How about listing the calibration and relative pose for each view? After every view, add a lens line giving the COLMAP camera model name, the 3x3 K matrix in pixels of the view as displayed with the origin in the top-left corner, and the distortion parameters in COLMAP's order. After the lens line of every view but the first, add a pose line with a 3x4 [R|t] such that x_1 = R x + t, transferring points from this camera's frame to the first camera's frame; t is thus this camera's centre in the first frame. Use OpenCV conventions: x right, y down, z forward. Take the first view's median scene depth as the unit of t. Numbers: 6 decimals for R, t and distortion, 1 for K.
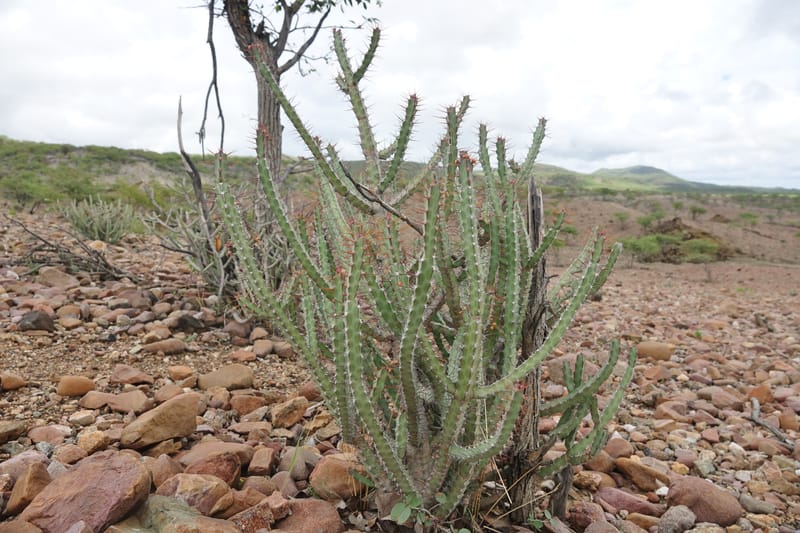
lens RADIAL K [[553.0, 0, 396.8], [0, 553.0, 264.8], [0, 0, 1]] dist [0.002091, -0.000290]
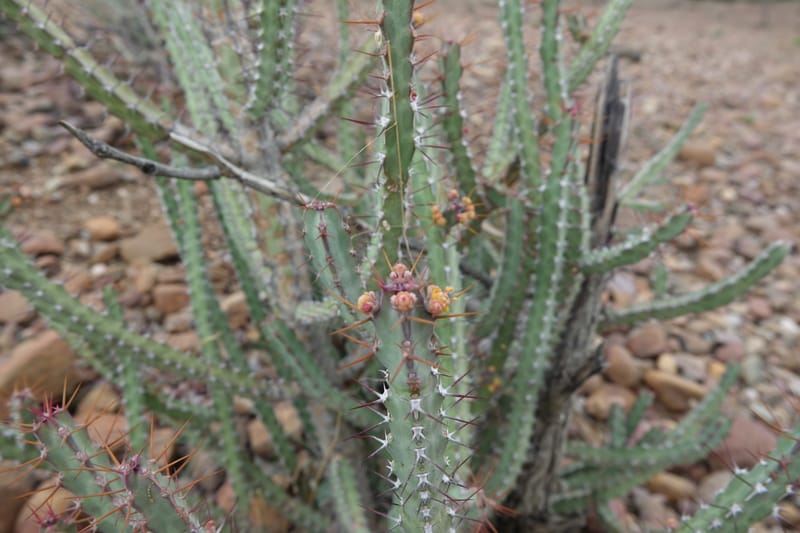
lens RADIAL K [[553.0, 0, 401.3], [0, 553.0, 263.0], [0, 0, 1]] dist [0.002091, -0.000290]
pose [[0.999620, 0.022883, -0.015352, 0.049489], [-0.013953, 0.900755, 0.434104, -0.119006], [0.023762, -0.433725, 0.900732, 0.311403]]
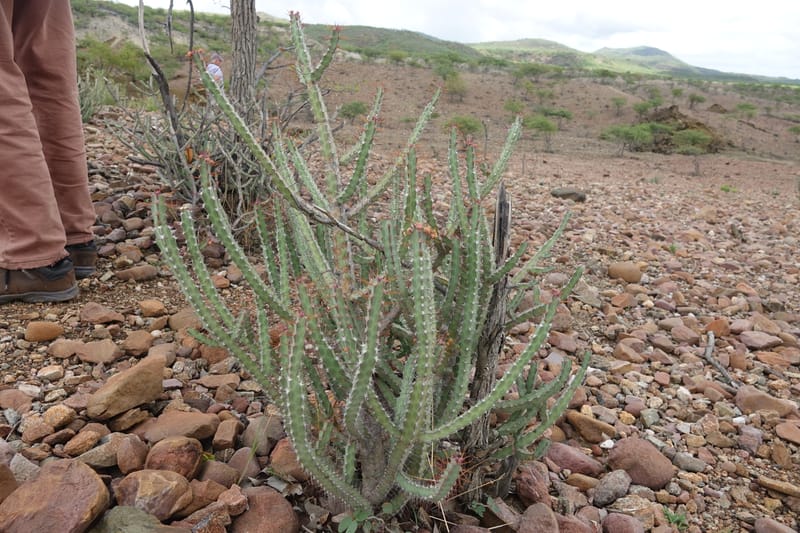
lens RADIAL K [[553.0, 0, 398.2], [0, 553.0, 264.0], [0, 0, 1]] dist [0.002091, -0.000290]
pose [[0.998888, 0.035348, 0.031201, 0.024402], [-0.041251, 0.975681, 0.215277, -0.129824], [-0.022832, -0.216324, 0.976055, 0.028091]]
